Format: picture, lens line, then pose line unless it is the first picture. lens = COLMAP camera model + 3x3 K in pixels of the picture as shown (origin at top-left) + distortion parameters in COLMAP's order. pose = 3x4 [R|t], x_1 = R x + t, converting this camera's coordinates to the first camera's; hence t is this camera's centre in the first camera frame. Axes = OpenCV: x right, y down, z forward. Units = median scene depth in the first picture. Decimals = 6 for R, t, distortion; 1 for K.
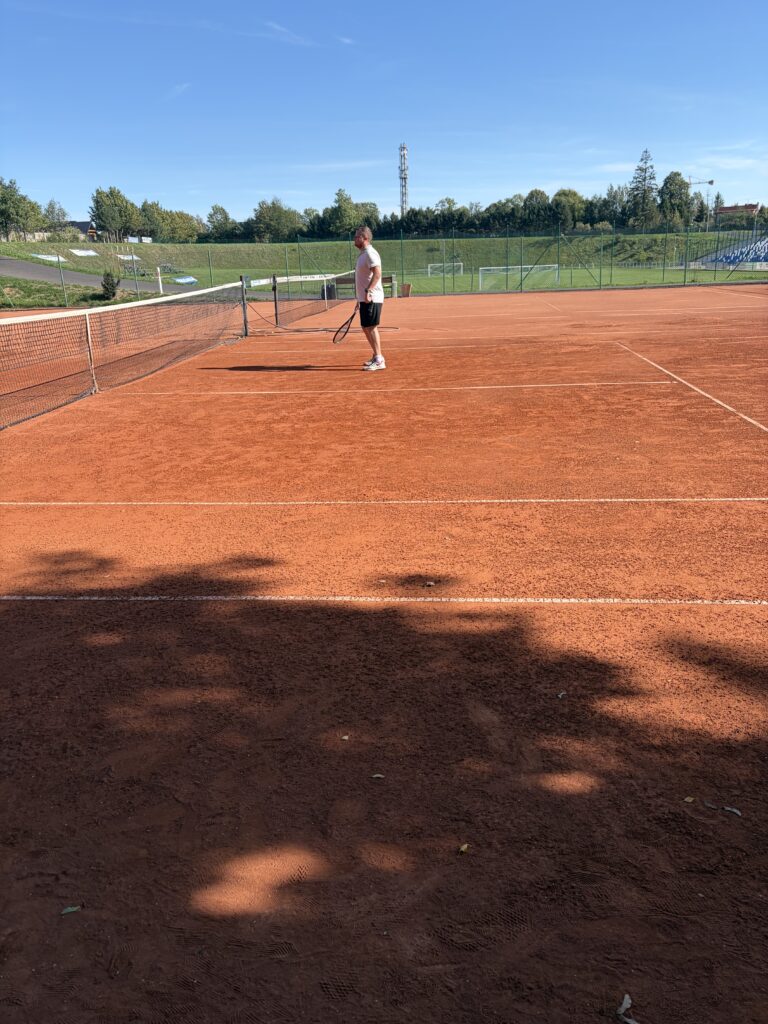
lens RADIAL K [[768.4, 0, 384.0], [0, 768.4, 512.0], [0, 0, 1]] dist [0.037858, 0.002006]
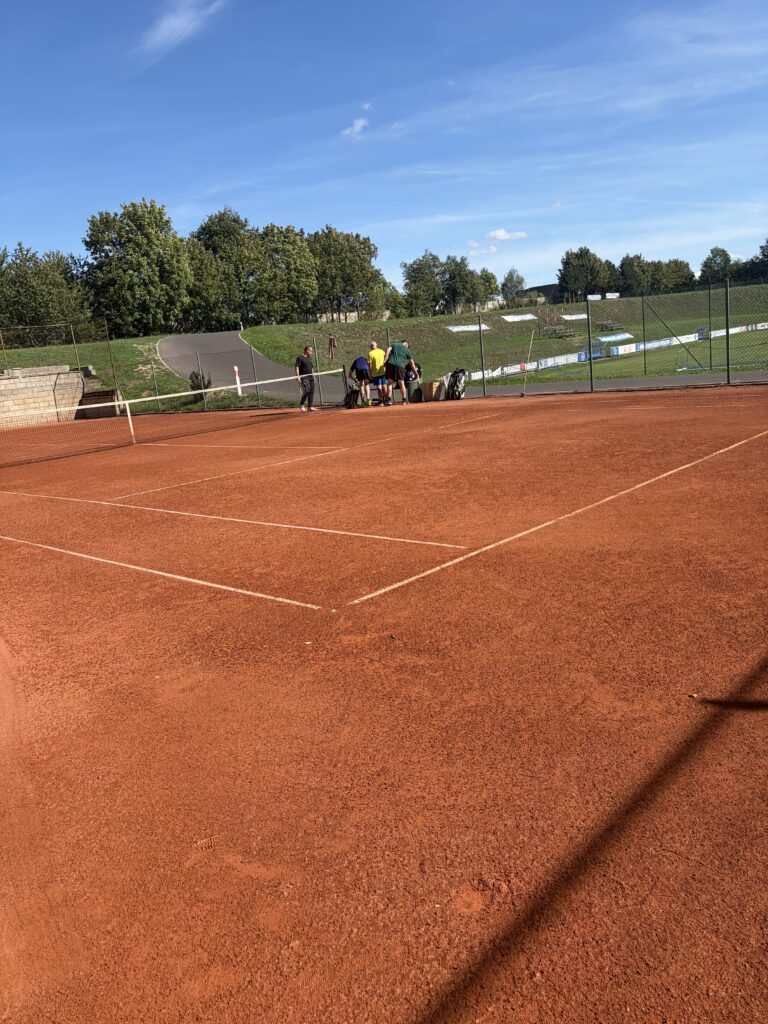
lens RADIAL K [[778.3, 0, 386.2], [0, 778.3, 517.6], [0, 0, 1]] dist [0.069681, -0.086789]
pose [[0.789207, 0.086899, -0.607949, 0.078957], [-0.121021, 0.992533, -0.015232, -0.030379], [0.602085, 0.085596, 0.793830, 0.083708]]
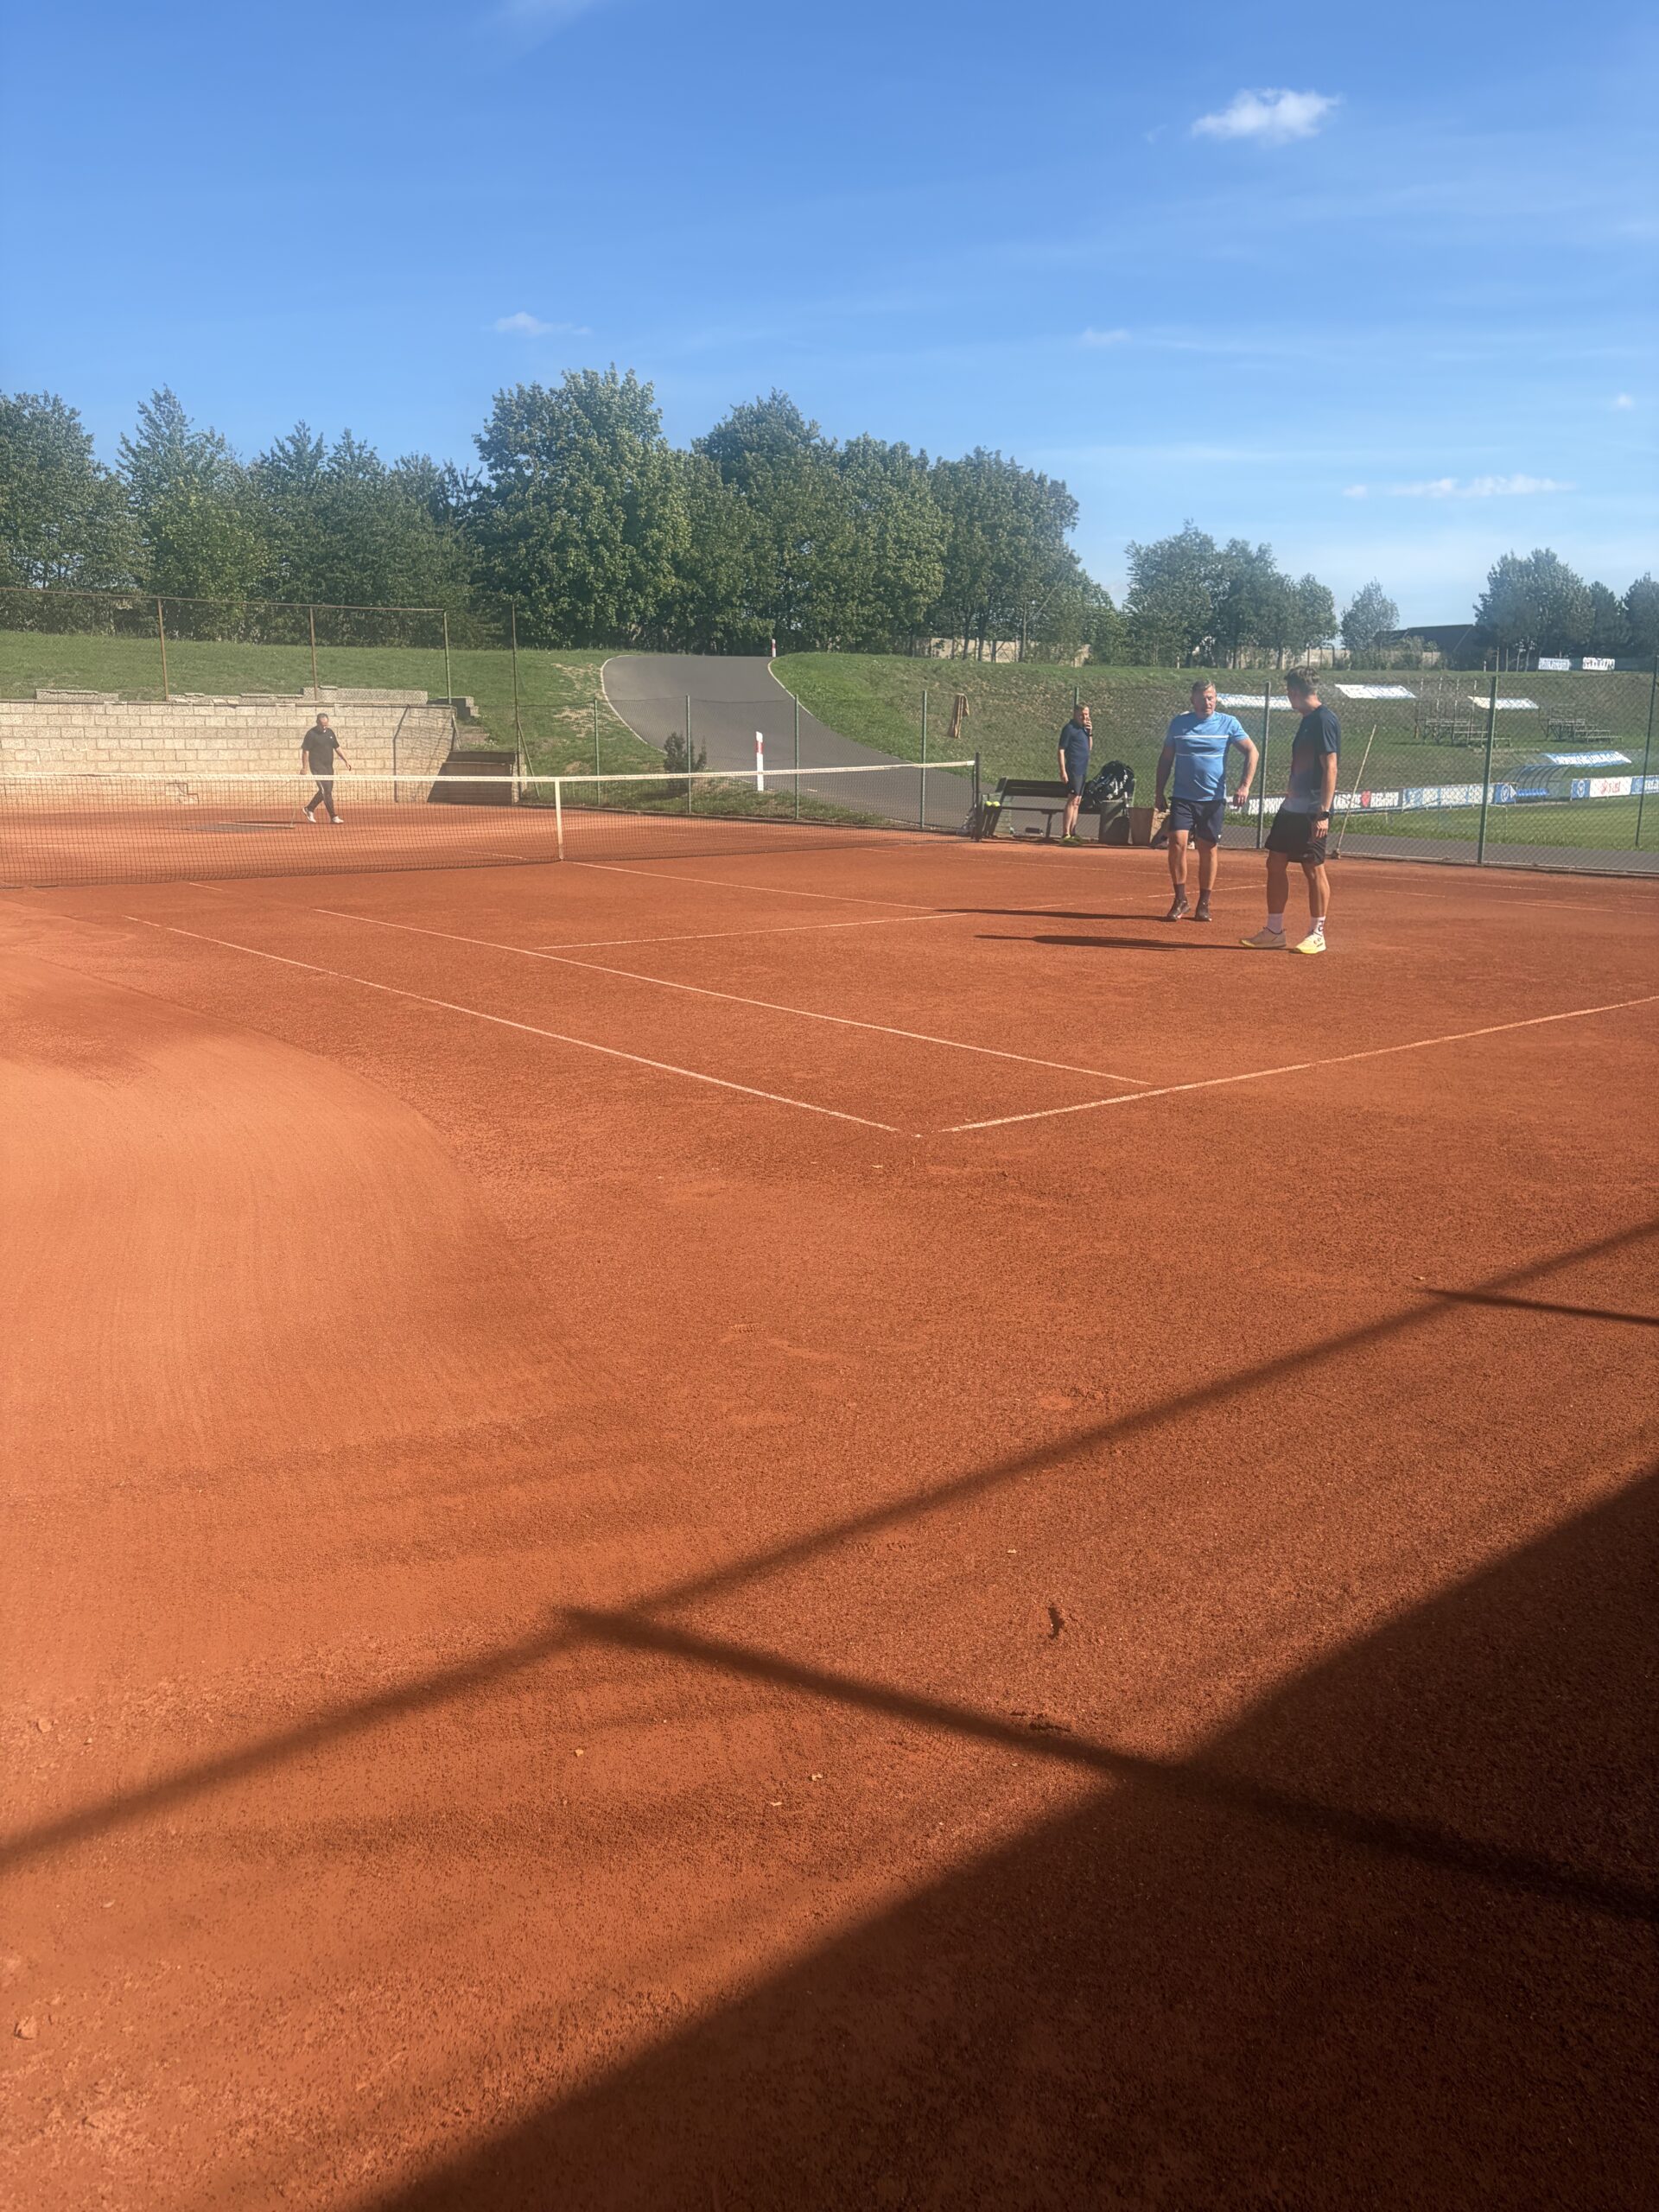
lens RADIAL K [[1681.3, 0, 834.2], [0, 1681.3, 1118.1], [0, 0, 1]] dist [0.069681, -0.086789]
pose [[0.698975, 0.201240, -0.686248, 0.085629], [-0.252575, 0.967218, 0.026374, -0.028290], [0.669059, 0.154894, 0.726890, 0.075846]]
